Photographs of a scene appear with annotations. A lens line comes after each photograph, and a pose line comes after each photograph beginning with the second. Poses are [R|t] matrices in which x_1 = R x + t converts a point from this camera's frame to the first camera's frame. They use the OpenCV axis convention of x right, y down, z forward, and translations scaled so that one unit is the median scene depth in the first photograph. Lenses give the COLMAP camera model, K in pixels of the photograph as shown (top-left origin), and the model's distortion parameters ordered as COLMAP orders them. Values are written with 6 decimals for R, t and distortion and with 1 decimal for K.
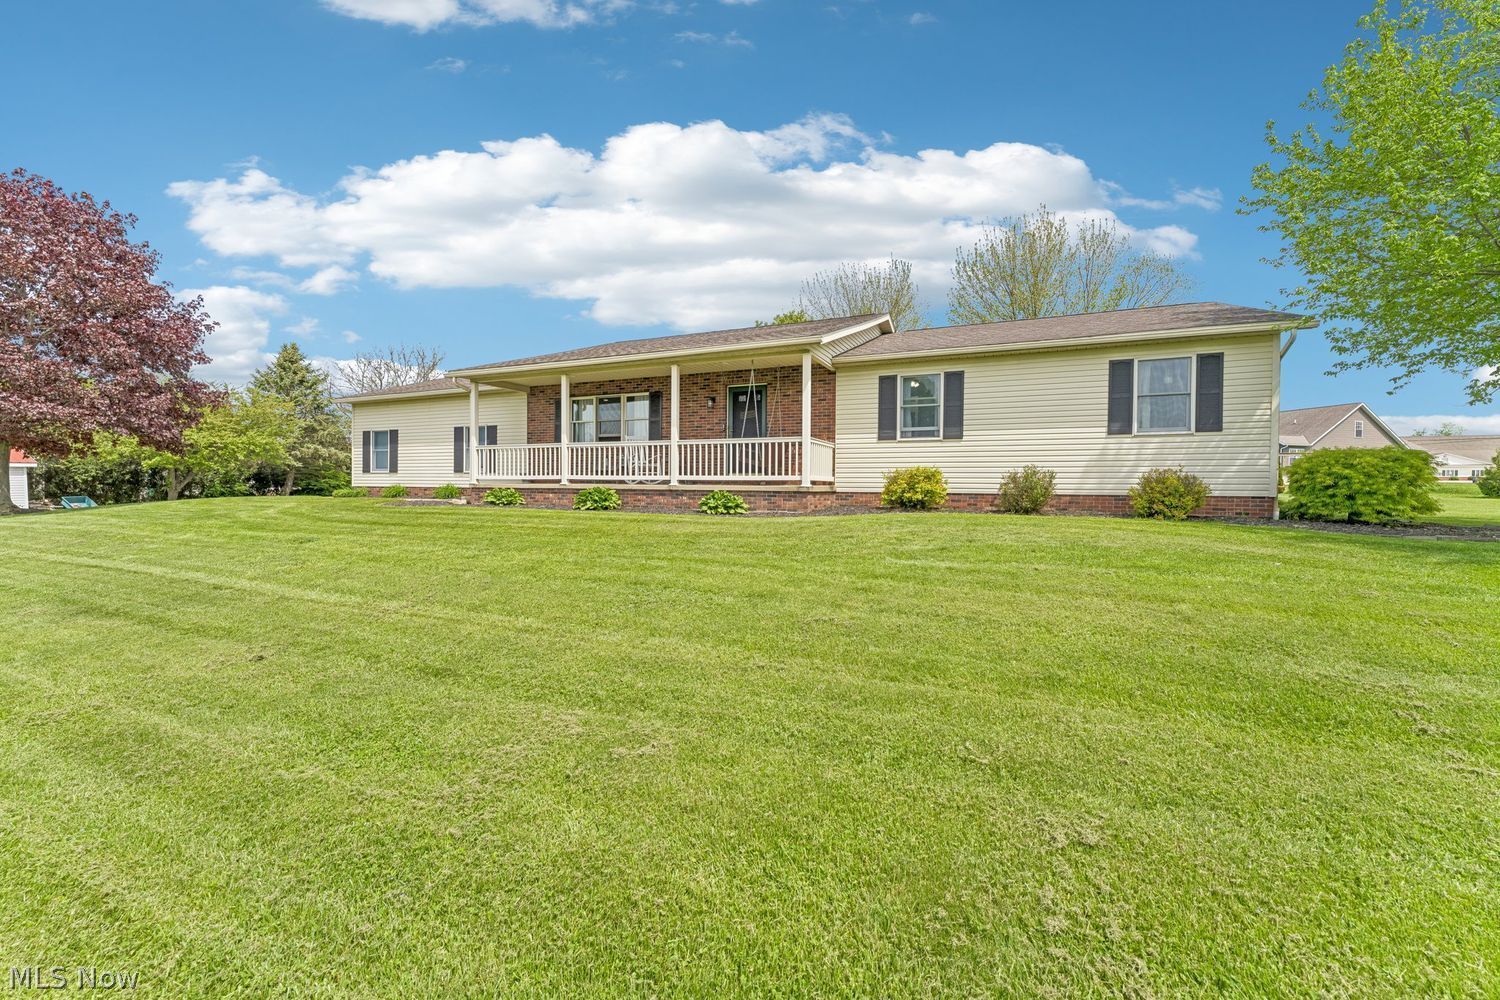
lens RADIAL K [[615.8, 0, 757.0], [0, 615.8, 491.7], [0, 0, 1]] dist [0.002589, 0.000136]
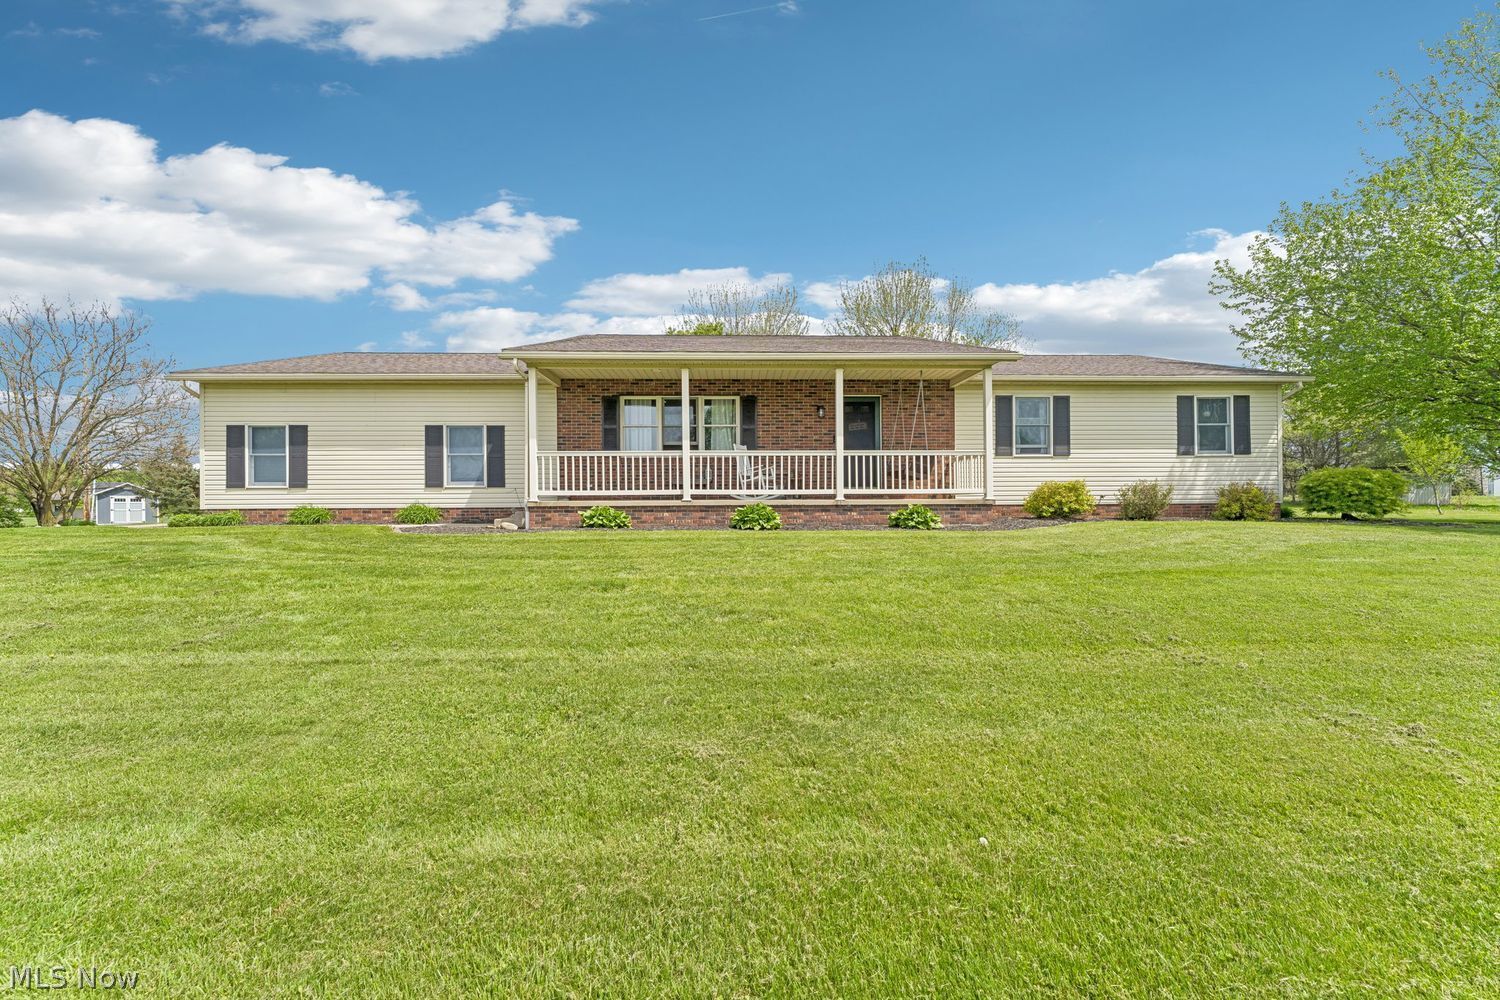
lens RADIAL K [[573.6, 0, 757.7], [0, 573.6, 507.8], [0, 0, 1]] dist [0.003505, -0.000056]
pose [[0.895424, -0.018598, 0.444827, -0.561203], [0.016421, 0.999827, 0.008747, -0.007530], [-0.444912, -0.000527, 0.895574, 0.262458]]
